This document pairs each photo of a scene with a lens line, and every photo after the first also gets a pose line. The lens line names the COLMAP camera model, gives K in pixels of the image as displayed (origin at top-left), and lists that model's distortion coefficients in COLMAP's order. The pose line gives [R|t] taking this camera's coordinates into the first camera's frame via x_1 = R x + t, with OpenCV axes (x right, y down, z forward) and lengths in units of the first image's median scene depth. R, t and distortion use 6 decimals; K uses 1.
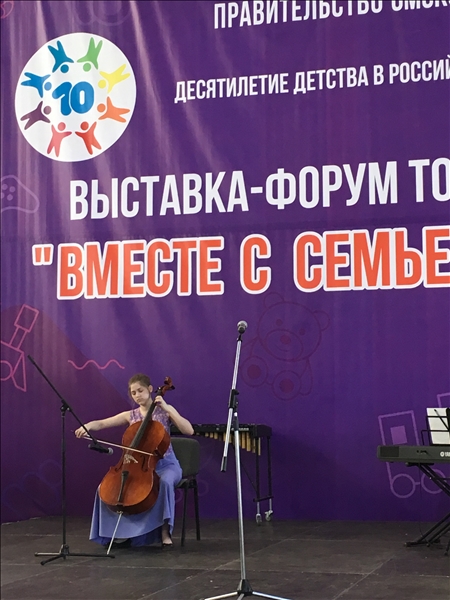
lens RADIAL K [[1096.3, 0, 225.2], [0, 1096.3, 296.4], [0, 0, 1]] dist [0.042209, 0.000000]
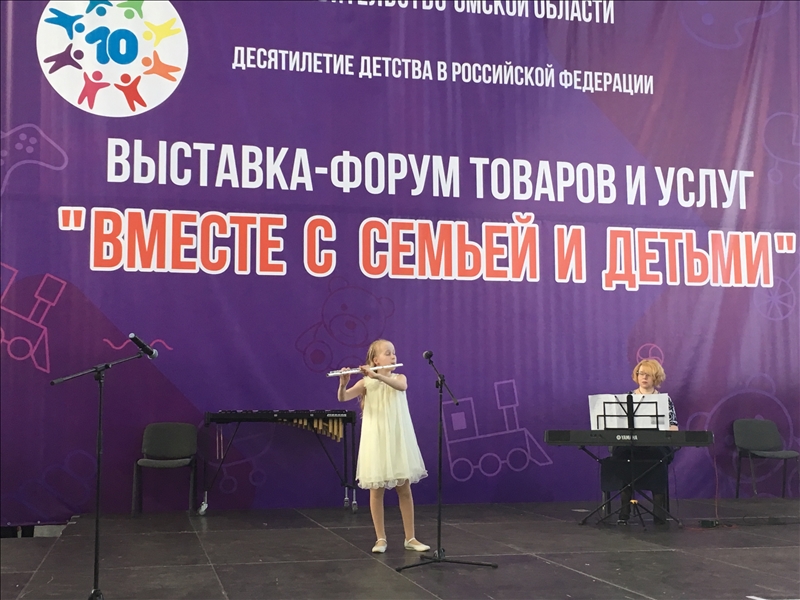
lens RADIAL K [[1134.6, 0, 376.1], [0, 1134.6, 294.3], [0, 0, 1]] dist [0.010643, 0.000000]
pose [[0.885956, 0.050114, 0.461054, -0.384587], [-0.053809, 0.998538, -0.005136, 0.015239], [-0.460637, -0.020258, 0.887357, 0.081128]]
